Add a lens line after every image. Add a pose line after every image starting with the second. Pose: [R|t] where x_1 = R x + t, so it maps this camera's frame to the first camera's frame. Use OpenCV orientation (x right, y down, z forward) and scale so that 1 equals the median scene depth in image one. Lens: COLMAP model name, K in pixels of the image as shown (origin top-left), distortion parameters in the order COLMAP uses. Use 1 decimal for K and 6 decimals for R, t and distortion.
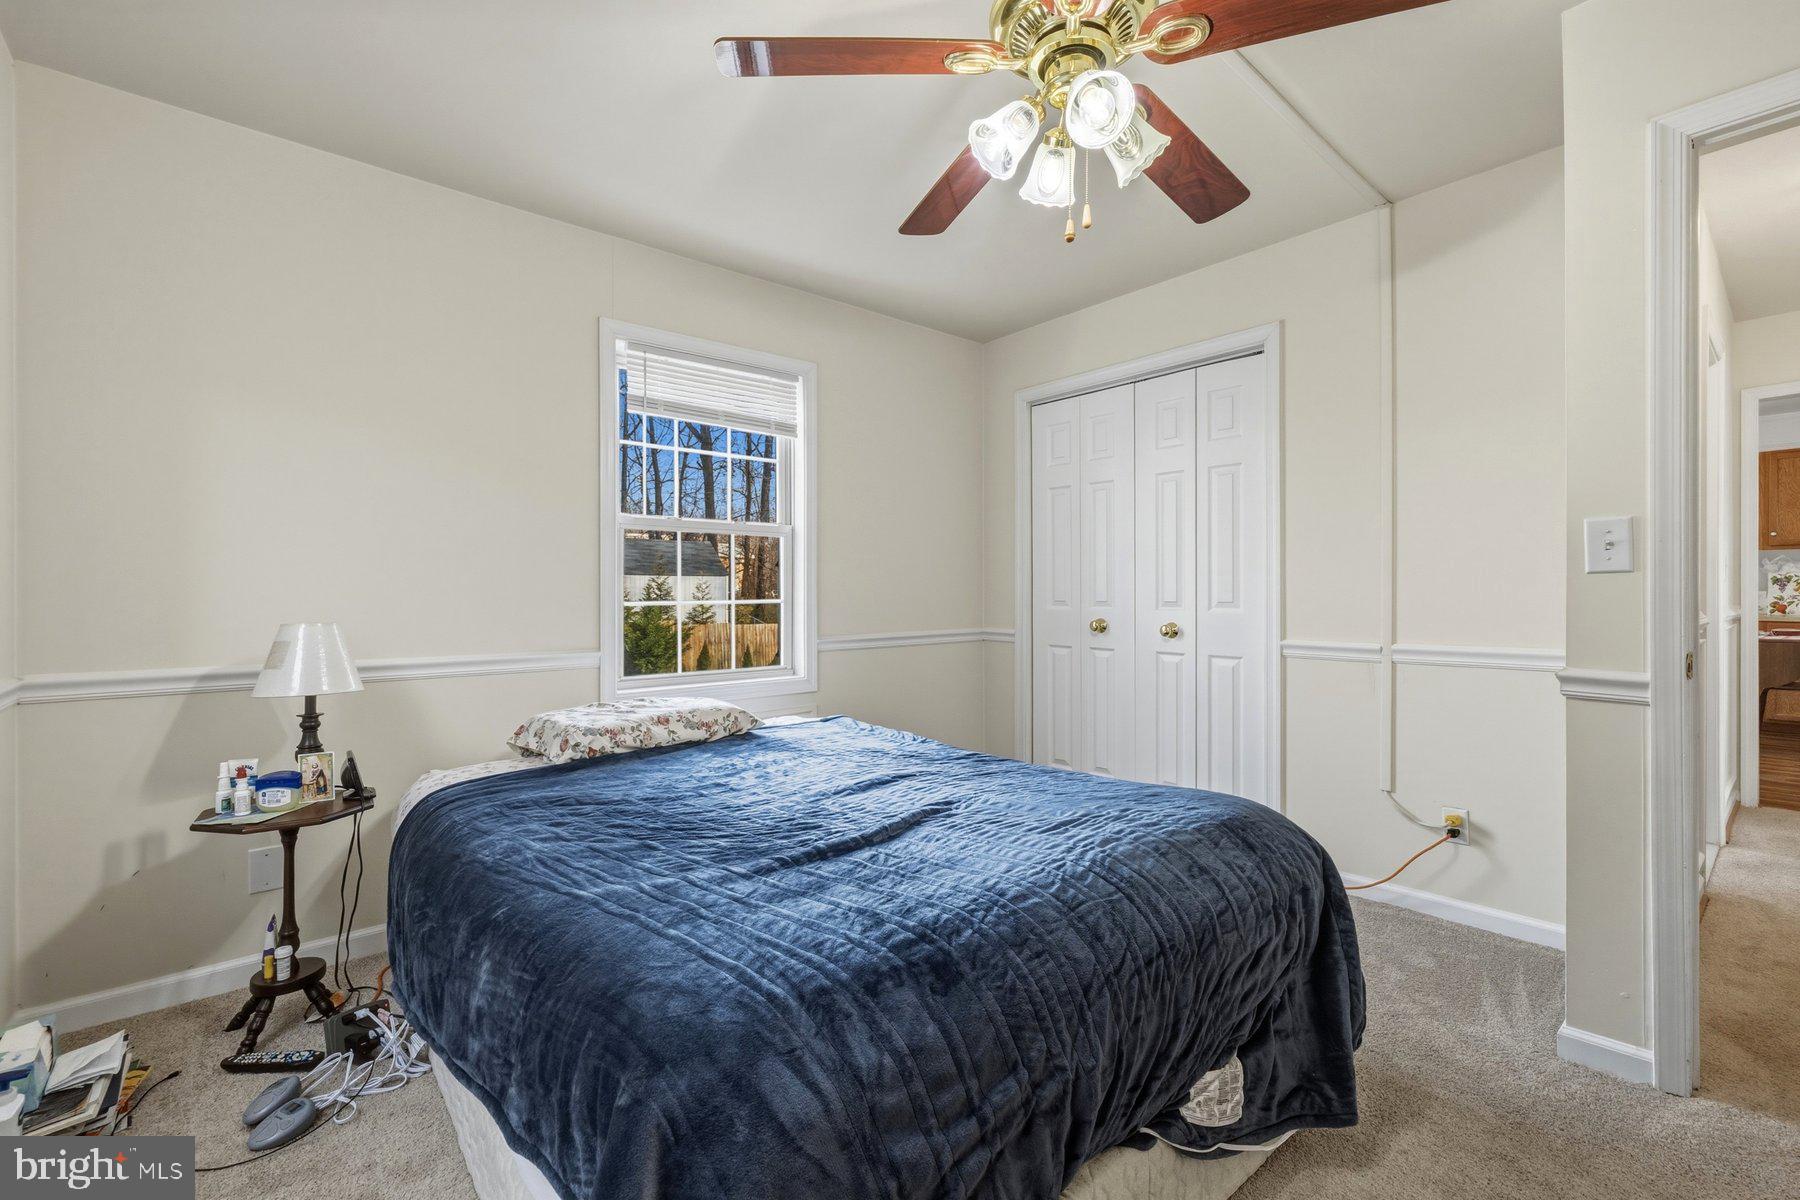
lens RADIAL K [[763.1, 0, 902.3], [0, 763.1, 597.5], [0, 0, 1]] dist [0.002046, 0.000521]
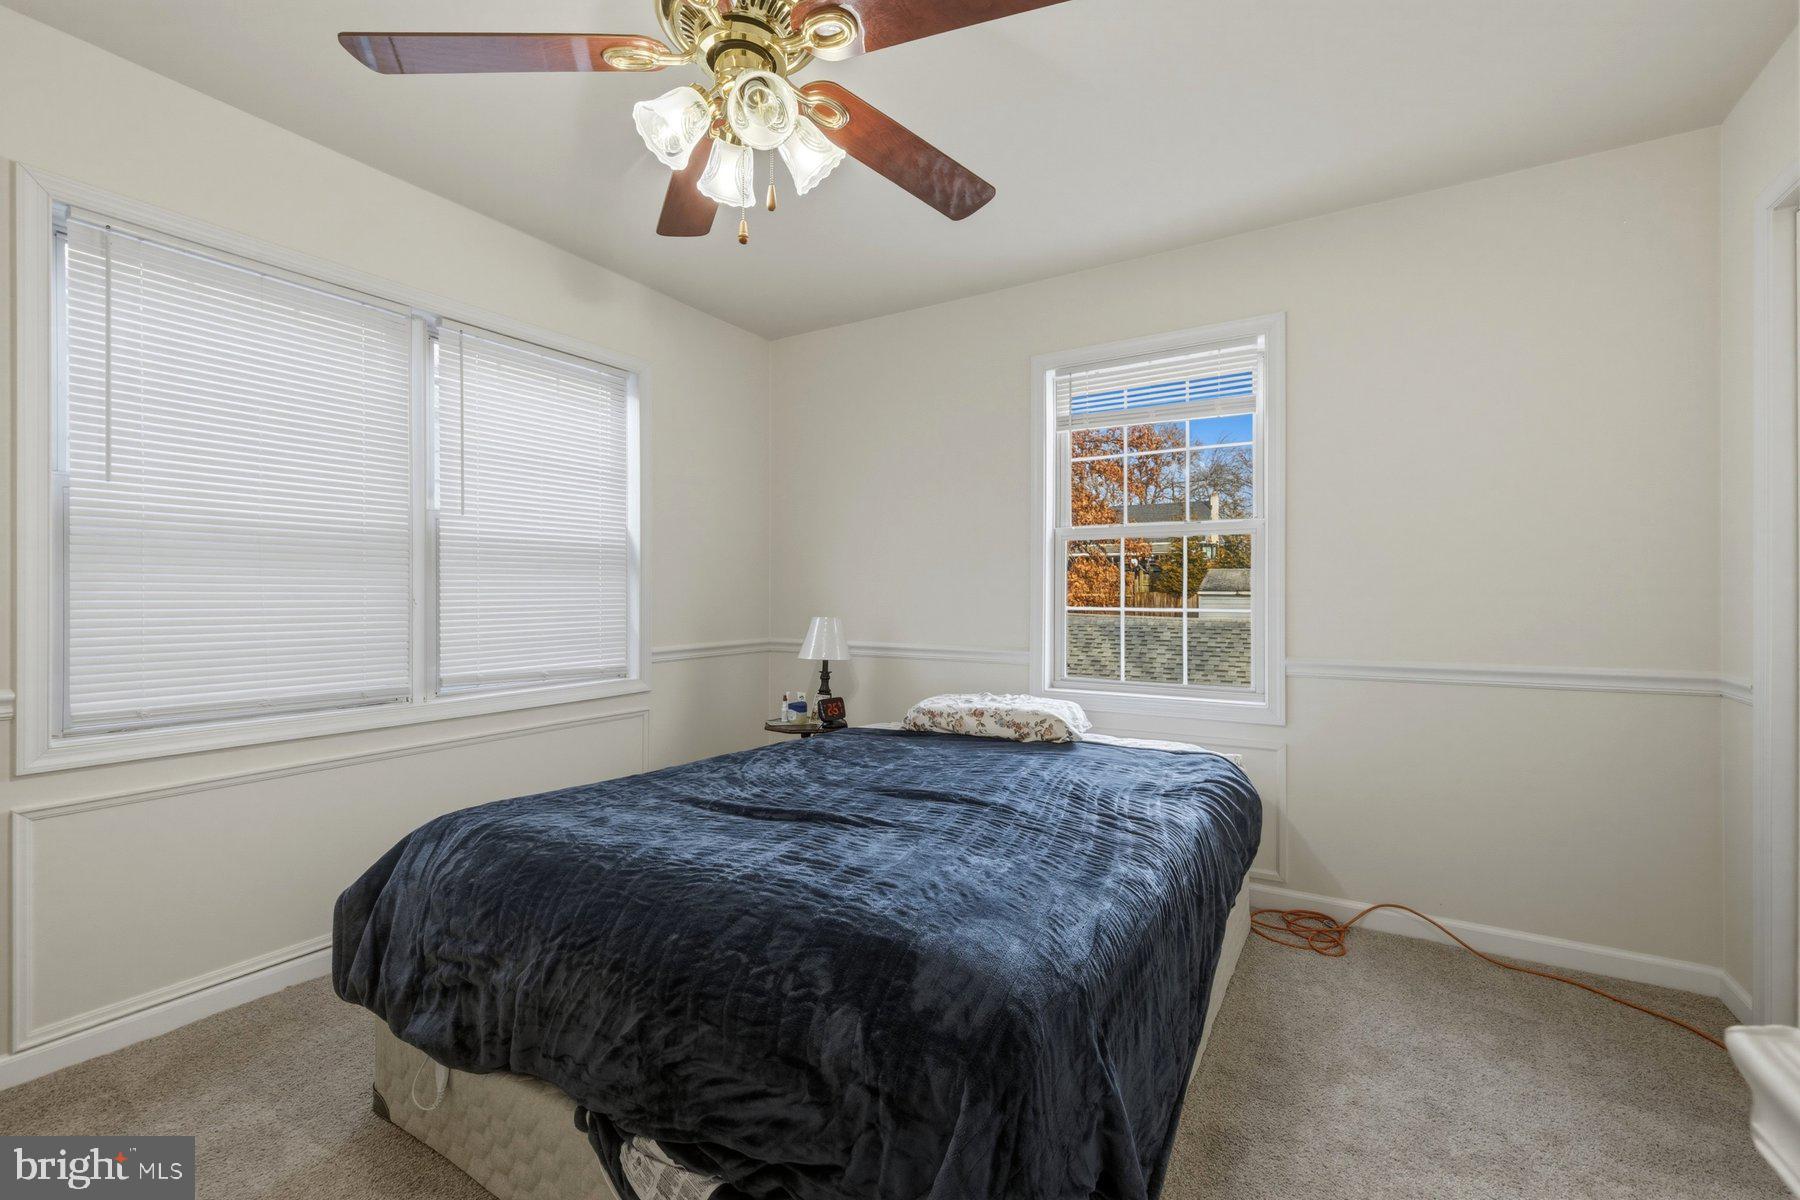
lens RADIAL K [[763.1, 0, 902.3], [0, 763.1, 597.5], [0, 0, 1]] dist [0.002046, 0.000521]
pose [[0.324071, 0.007078, -0.946006, 0.767897], [-0.009413, 0.999947, 0.004256, -0.014616], [0.945986, 0.007526, 0.324121, 0.563191]]
